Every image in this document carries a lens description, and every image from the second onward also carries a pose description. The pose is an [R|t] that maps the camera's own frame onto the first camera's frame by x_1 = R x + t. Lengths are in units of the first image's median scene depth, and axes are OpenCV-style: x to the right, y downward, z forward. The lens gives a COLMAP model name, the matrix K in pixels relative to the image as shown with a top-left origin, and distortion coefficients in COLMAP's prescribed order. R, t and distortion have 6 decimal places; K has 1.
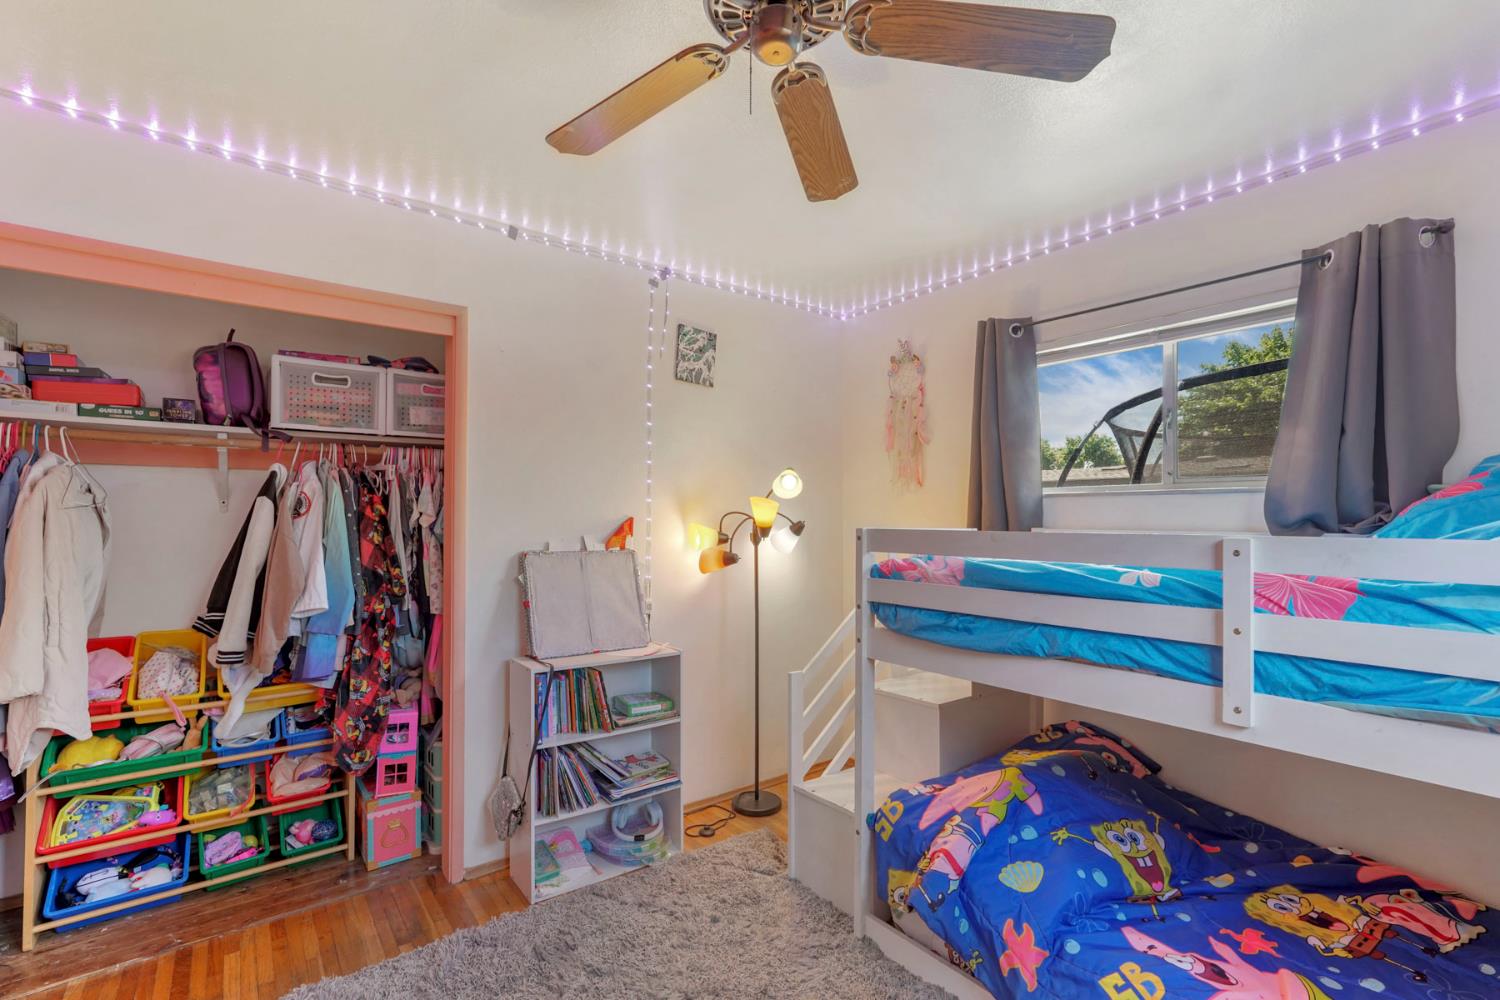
lens RADIAL K [[664.6, 0, 753.2], [0, 664.6, 505.9], [0, 0, 1]] dist [-0.015748, 0.008010]
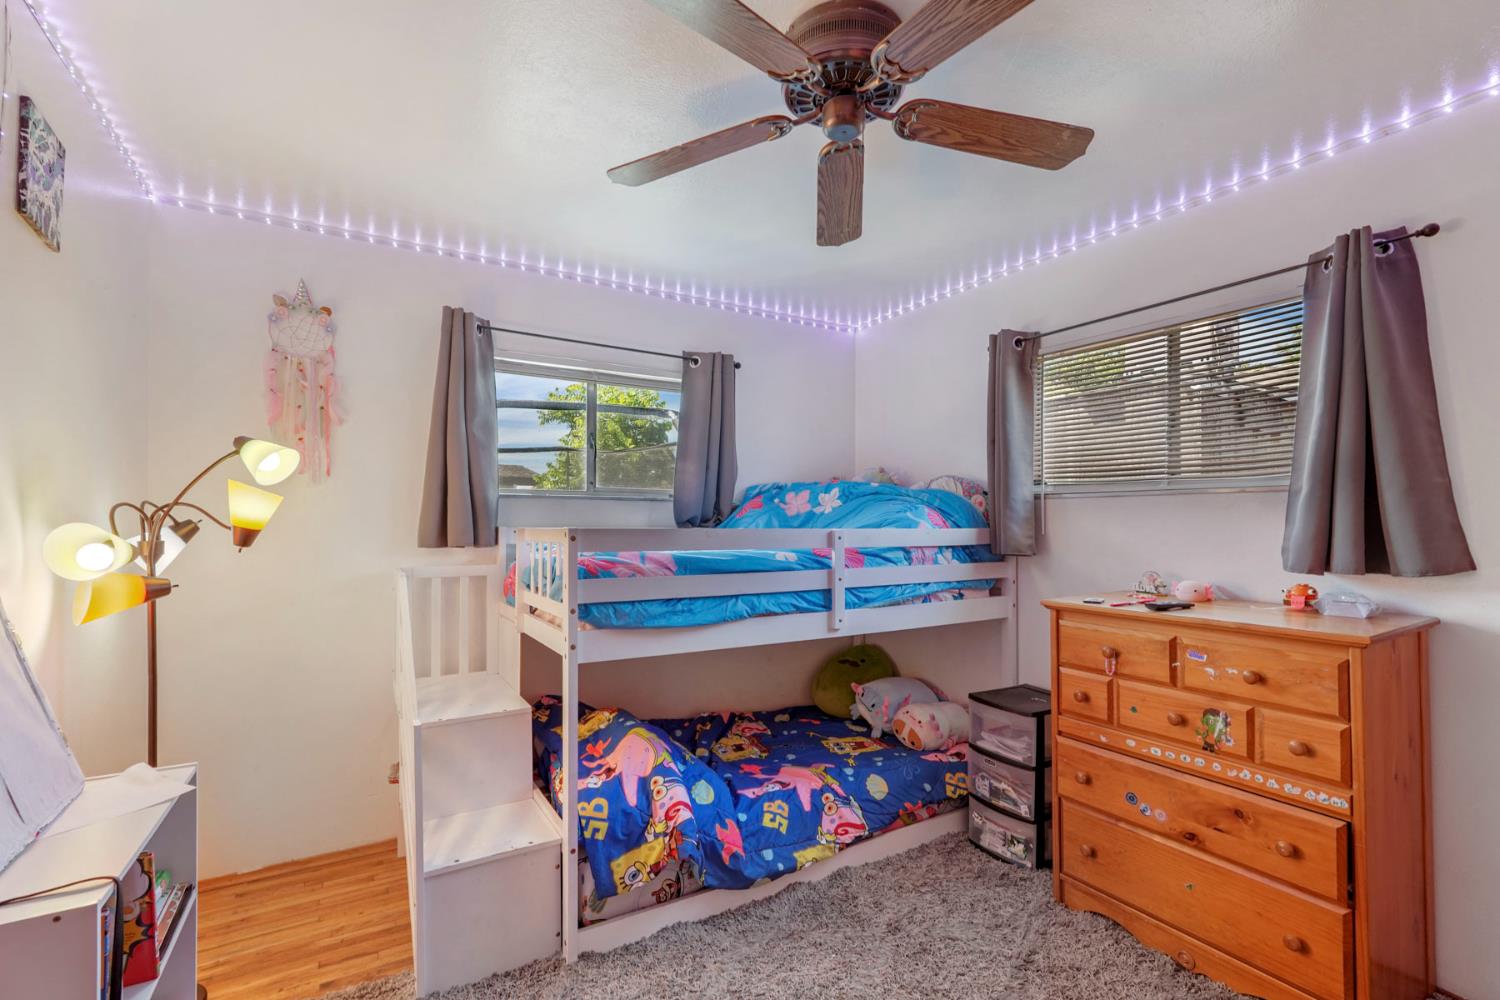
lens RADIAL K [[664.6, 0, 753.2], [0, 664.6, 505.9], [0, 0, 1]] dist [-0.015748, 0.008010]
pose [[0.119395, 0.018690, 0.992671, -0.931384], [-0.024954, 0.999563, -0.015818, 0.012270], [-0.992533, -0.022882, 0.119809, 0.793844]]
